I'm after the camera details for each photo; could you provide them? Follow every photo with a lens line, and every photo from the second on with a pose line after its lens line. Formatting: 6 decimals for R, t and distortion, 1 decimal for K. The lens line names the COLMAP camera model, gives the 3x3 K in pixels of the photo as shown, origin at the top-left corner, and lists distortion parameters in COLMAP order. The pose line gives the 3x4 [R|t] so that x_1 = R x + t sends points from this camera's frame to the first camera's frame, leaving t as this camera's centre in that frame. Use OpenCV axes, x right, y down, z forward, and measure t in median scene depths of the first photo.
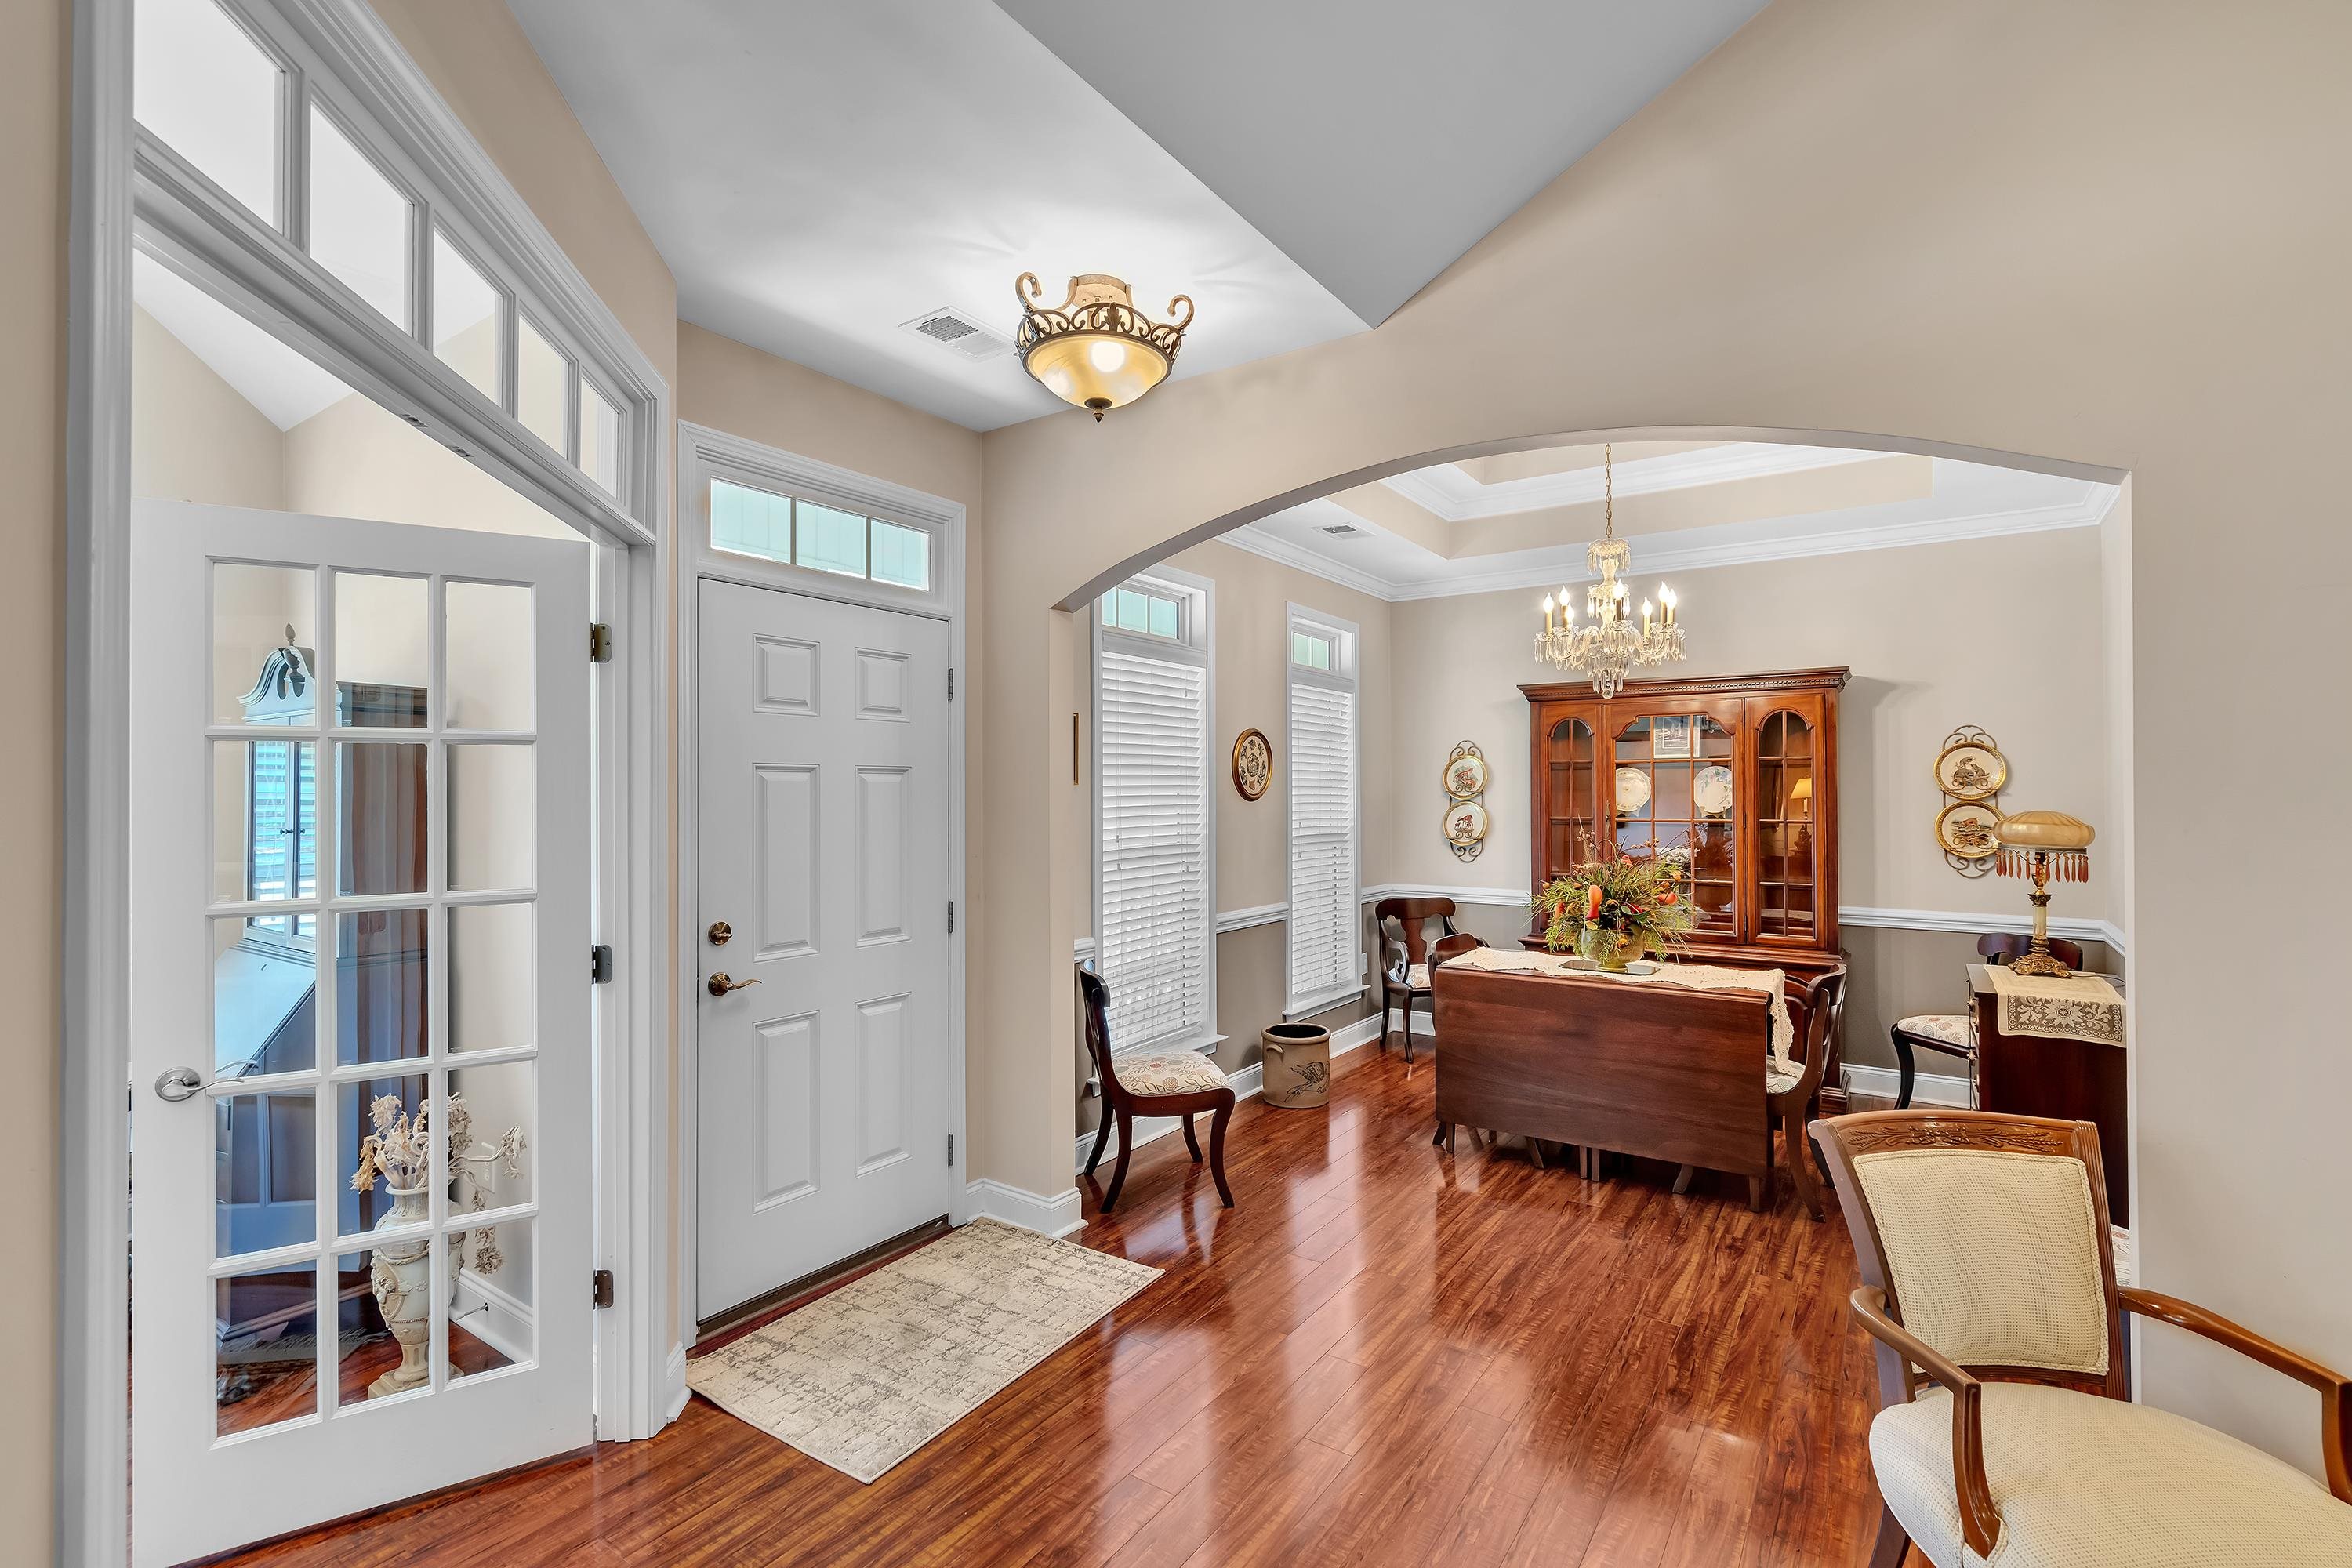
lens RADIAL K [[1076.3, 0, 1178.0], [0, 1076.3, 780.5], [0, 0, 1]] dist [0.002022, 0.001567]
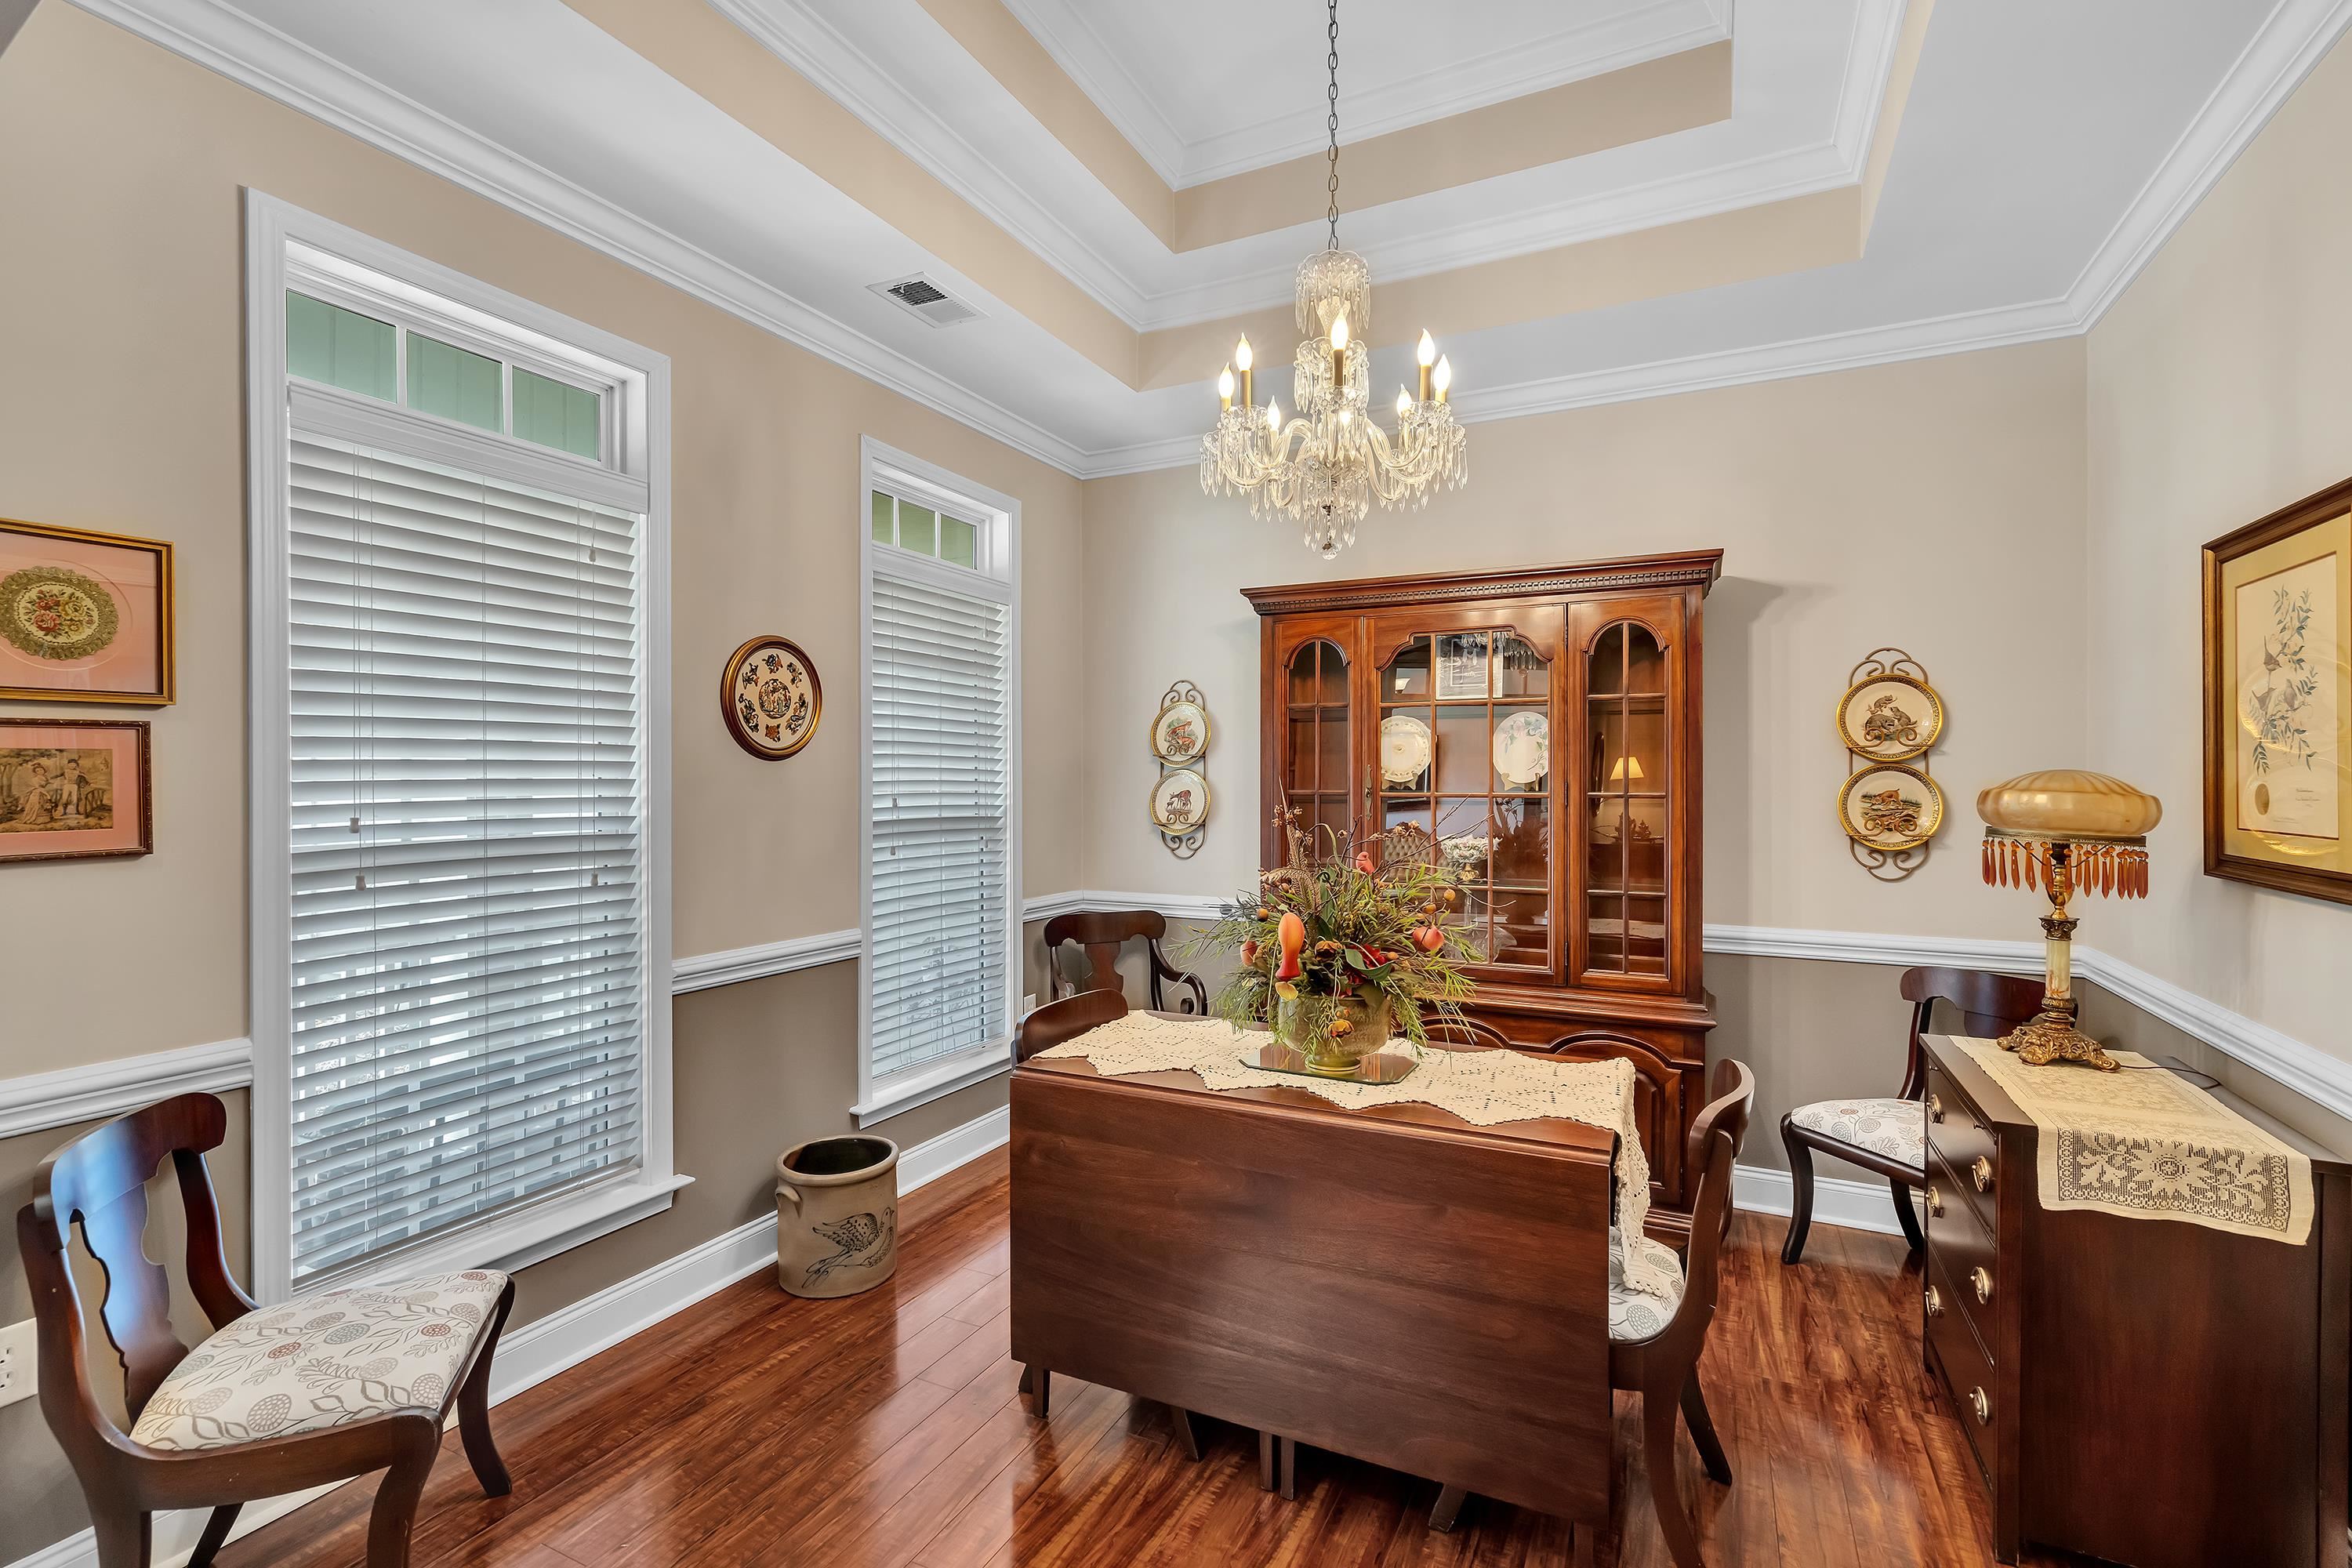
lens RADIAL K [[1076.3, 0, 1177.9], [0, 1076.3, 779.0], [0, 0, 1]] dist [0.002022, 0.001567]
pose [[0.989993, 0.002744, 0.141087, 0.211329], [-0.004274, 0.999935, 0.010545, 0.023050], [-0.141049, -0.011042, 0.989941, 0.407216]]
